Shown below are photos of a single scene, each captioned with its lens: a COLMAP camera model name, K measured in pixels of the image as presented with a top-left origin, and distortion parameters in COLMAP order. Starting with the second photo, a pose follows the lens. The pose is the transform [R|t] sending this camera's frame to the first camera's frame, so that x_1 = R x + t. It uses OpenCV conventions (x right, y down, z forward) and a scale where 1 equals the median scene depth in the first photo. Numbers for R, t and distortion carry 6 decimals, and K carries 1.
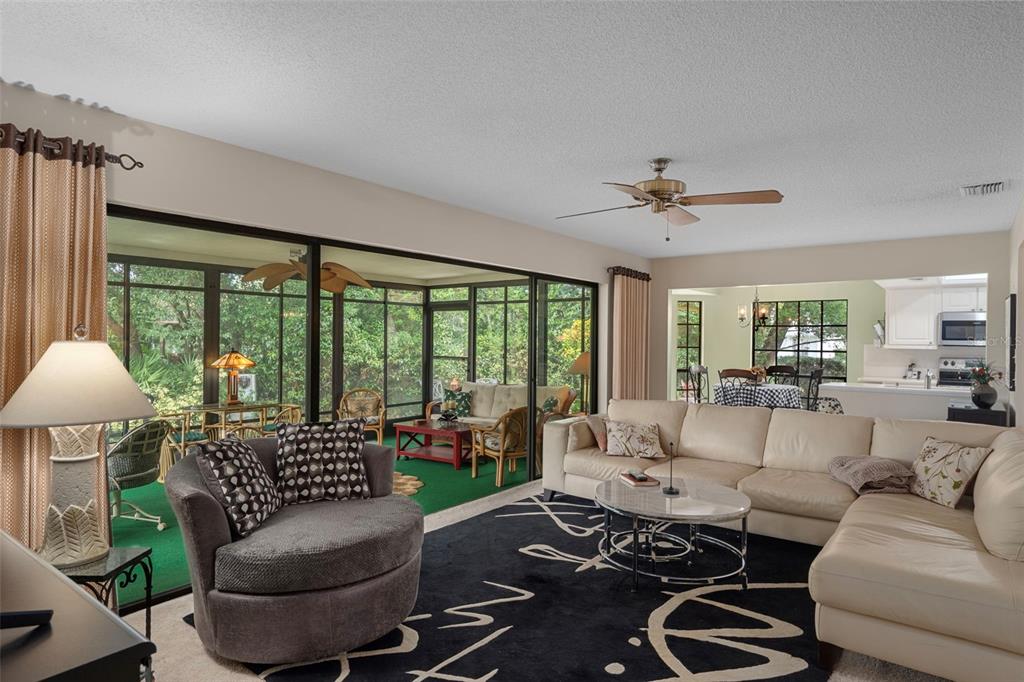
lens RADIAL K [[580.0, 0, 514.4], [0, 580.0, 363.2], [0, 0, 1]] dist [0.014817, 0.000239]
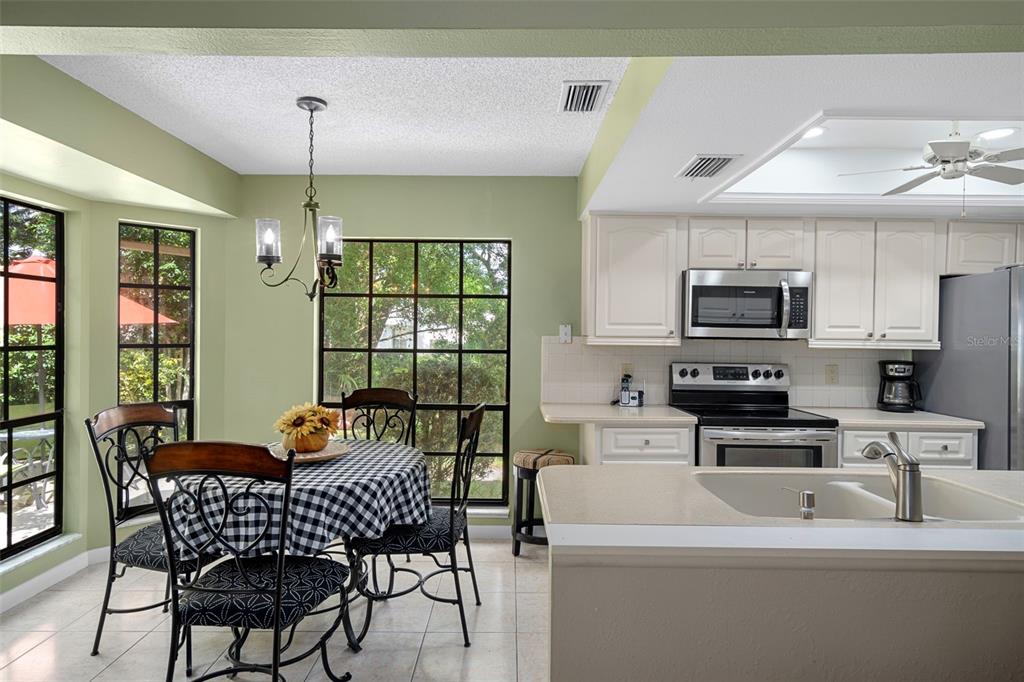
lens RADIAL K [[552.8, 0, 512.0], [0, 552.8, 341.0], [0, 0, 1]] dist [0.003249, 0.001111]
pose [[0.792467, -0.007083, 0.609873, 0.323265], [0.021907, 0.999618, -0.016856, -0.022383], [-0.609521, 0.026719, 0.792320, 0.695322]]
